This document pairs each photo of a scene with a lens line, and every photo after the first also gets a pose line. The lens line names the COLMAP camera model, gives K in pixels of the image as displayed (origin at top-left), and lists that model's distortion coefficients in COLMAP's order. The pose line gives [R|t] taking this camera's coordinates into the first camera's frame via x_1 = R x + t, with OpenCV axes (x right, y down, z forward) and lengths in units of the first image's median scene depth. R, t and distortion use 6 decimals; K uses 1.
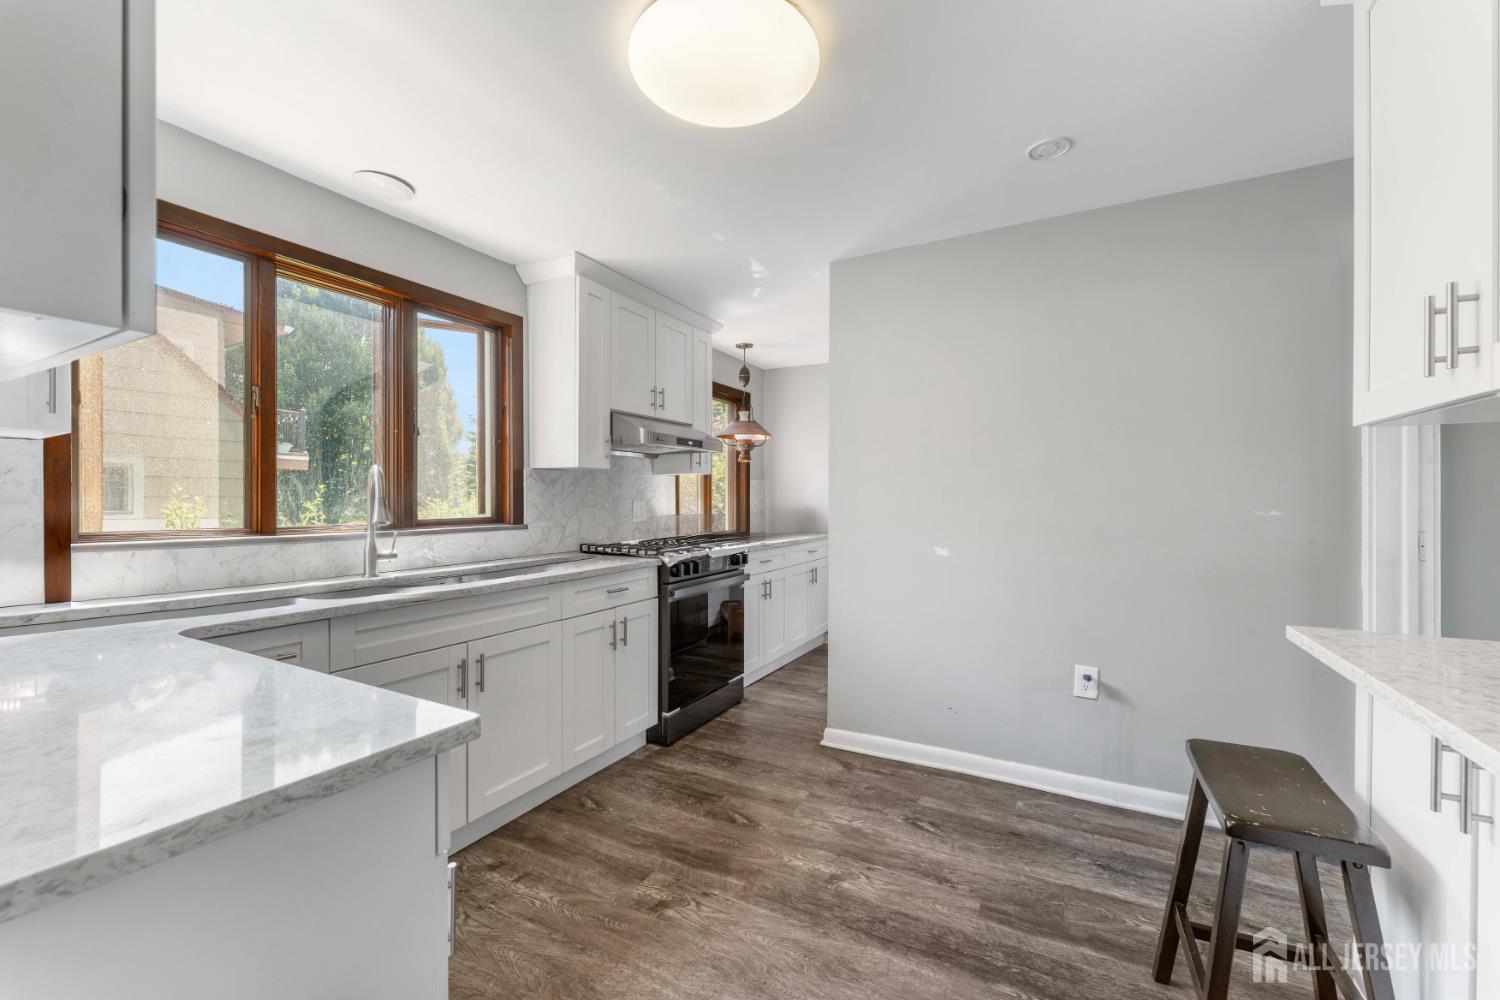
lens RADIAL K [[608.9, 0, 743.1], [0, 608.9, 503.3], [0, 0, 1]] dist [0.004406, 0.000072]
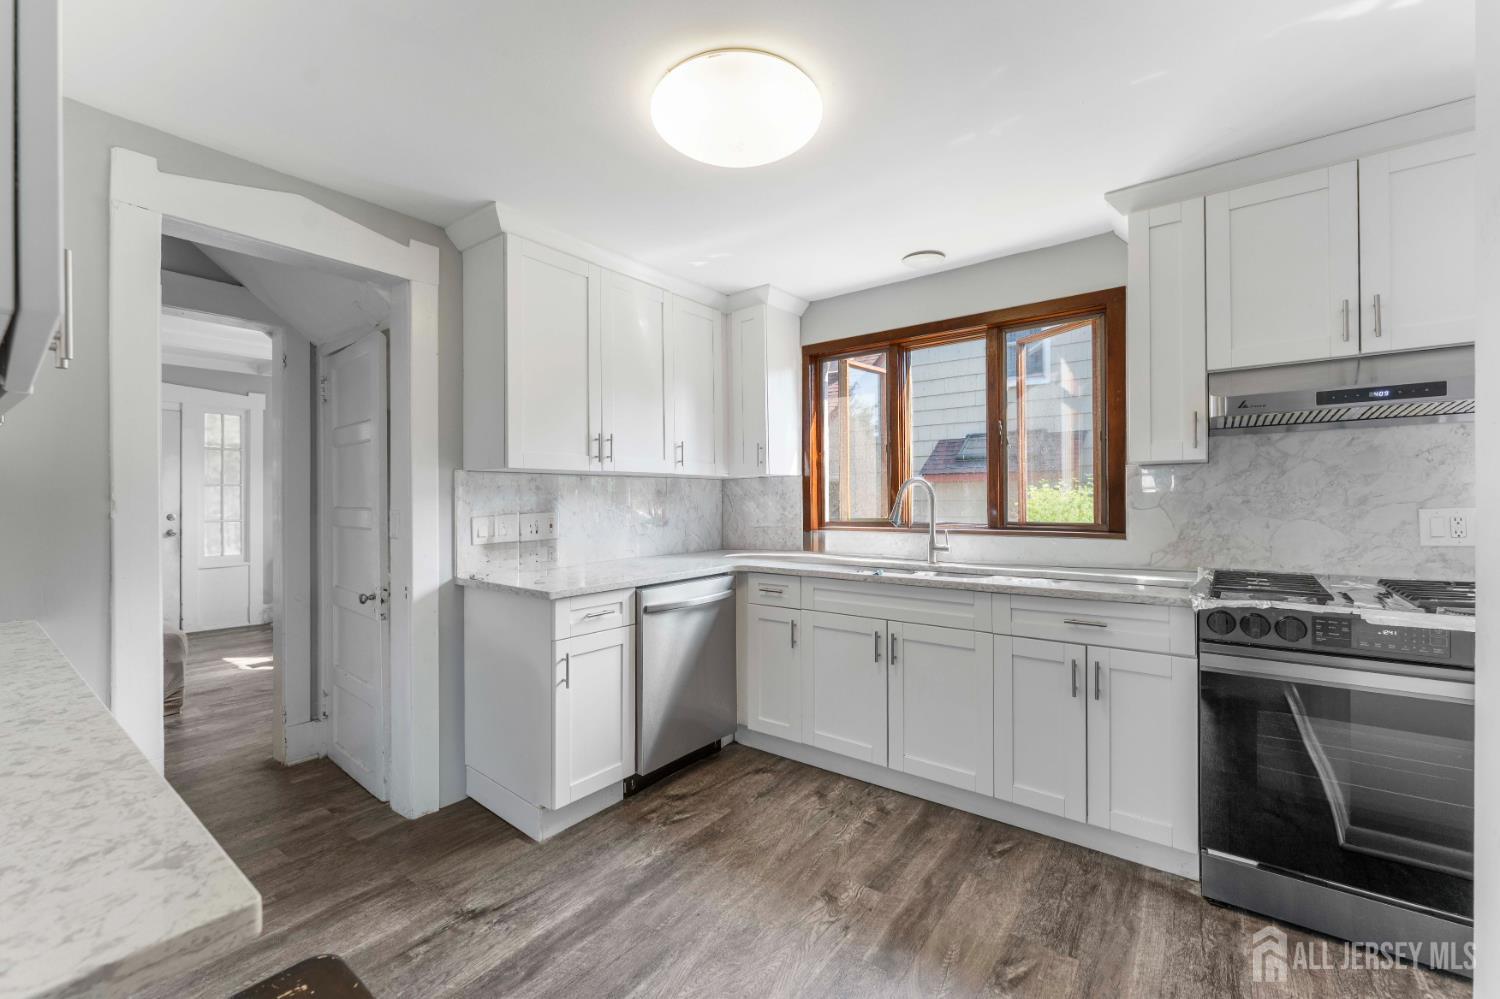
lens RADIAL K [[608.9, 0, 741.7], [0, 608.9, 498.1], [0, 0, 1]] dist [0.004406, 0.000072]
pose [[-0.150987, -0.000301, -0.988536, 0.725239], [0.001733, 0.999998, -0.000570, -0.018237], [0.988534, -0.001799, -0.150987, 0.798213]]
